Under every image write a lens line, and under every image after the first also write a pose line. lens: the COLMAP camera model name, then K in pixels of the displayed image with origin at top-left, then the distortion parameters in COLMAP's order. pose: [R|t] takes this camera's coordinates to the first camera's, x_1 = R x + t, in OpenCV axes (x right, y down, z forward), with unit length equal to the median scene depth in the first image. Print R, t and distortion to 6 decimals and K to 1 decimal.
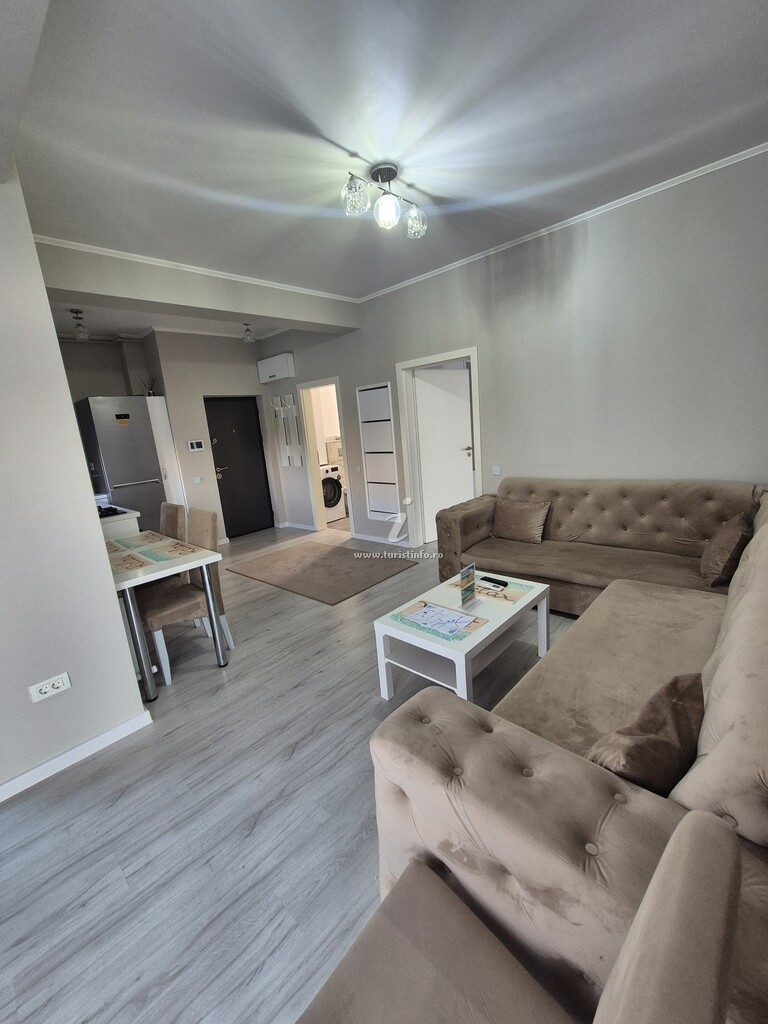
lens RADIAL K [[416.3, 0, 381.1], [0, 416.3, 511.8], [0, 0, 1]] dist [0.002040, 0.000181]
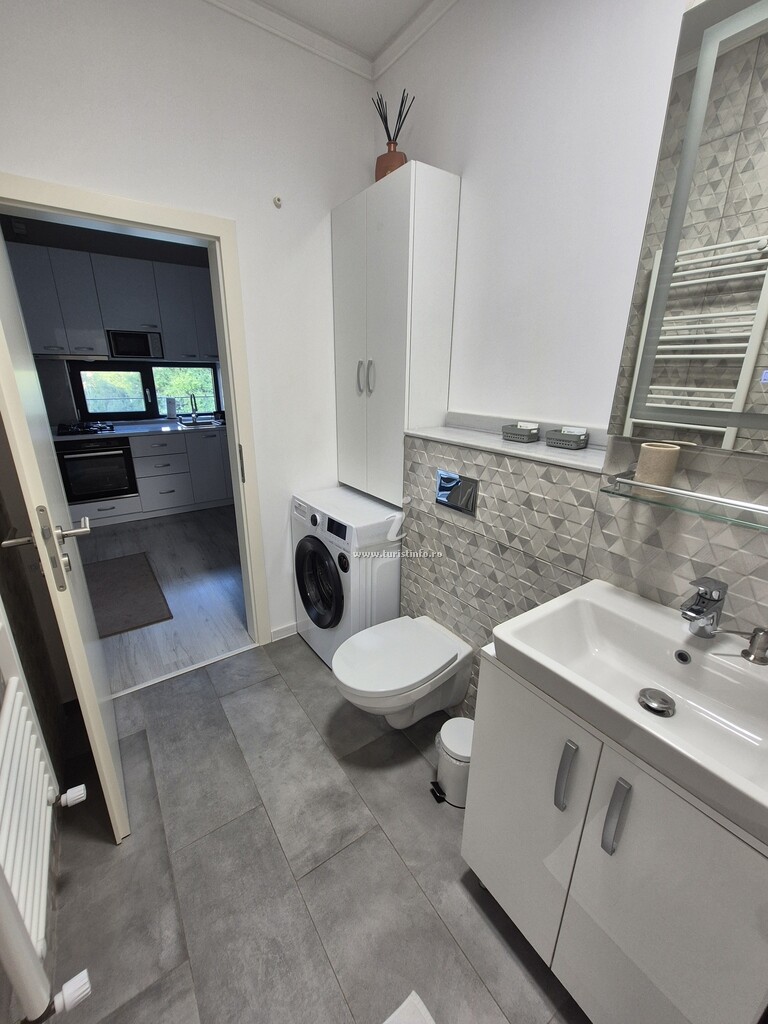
lens RADIAL K [[416.3, 0, 381.1], [0, 416.3, 511.8], [0, 0, 1]] dist [0.002040, 0.000181]
pose [[-0.209879, 0.390615, -0.896310, 0.168642], [-0.195274, 0.881511, 0.429891, -0.304700], [0.958029, 0.265251, -0.108734, 1.335883]]
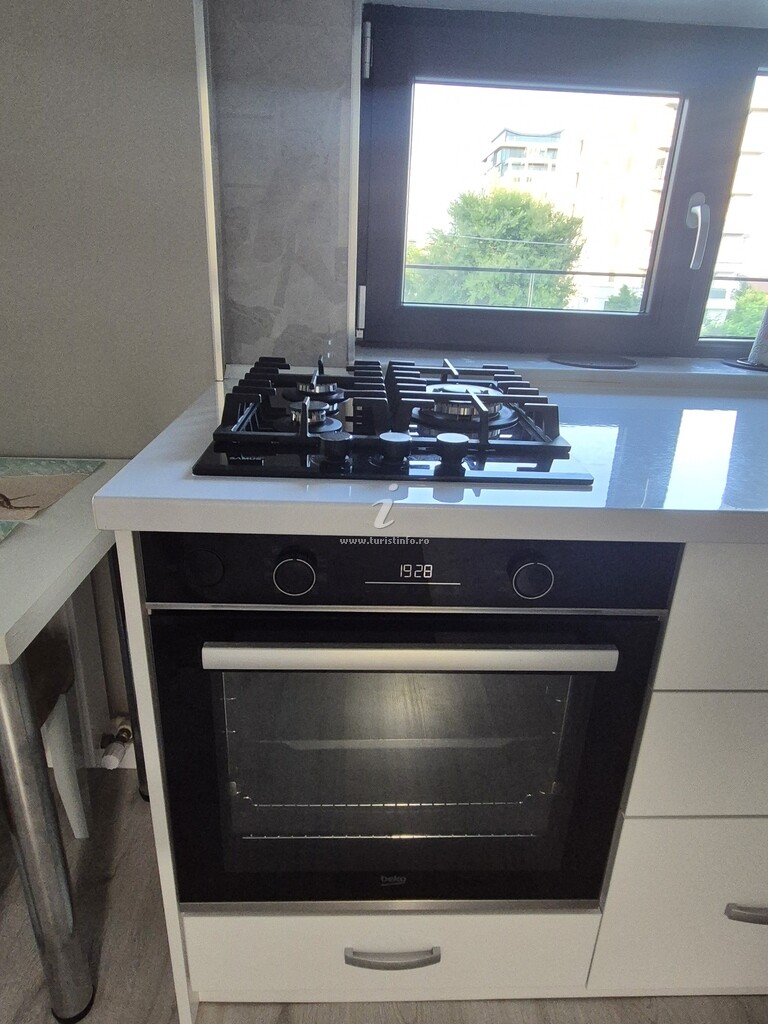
lens RADIAL K [[639.2, 0, 383.6], [0, 639.2, 500.1], [0, 0, 1]] dist [0.003508, 0.000405]
pose [[-0.706962, 0.311713, -0.634855, -0.357127], [-0.122769, 0.829922, 0.544204, -0.072605], [0.696515, 0.462671, -0.548454, 0.784807]]
